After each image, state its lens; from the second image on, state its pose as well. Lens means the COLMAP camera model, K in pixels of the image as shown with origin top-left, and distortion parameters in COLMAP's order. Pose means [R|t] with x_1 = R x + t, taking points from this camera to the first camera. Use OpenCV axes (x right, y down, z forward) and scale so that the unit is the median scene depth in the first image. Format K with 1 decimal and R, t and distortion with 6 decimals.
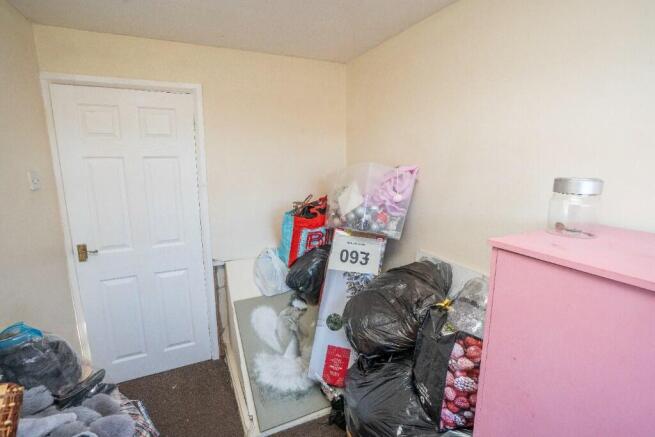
lens RADIAL K [[312.9, 0, 330.8], [0, 312.9, 219.7], [0, 0, 1]] dist [-0.051754, 0.000656]
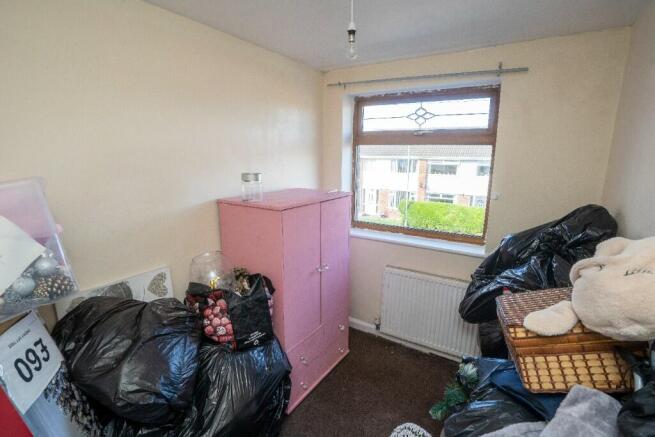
lens RADIAL K [[312.9, 0, 330.8], [0, 312.9, 219.7], [0, 0, 1]] dist [-0.051754, 0.000656]
pose [[-0.558700, -0.159981, 0.813794, -0.571638], [0.161320, 0.941516, 0.295843, -0.168128], [-0.813529, 0.296569, -0.500217, 0.775167]]
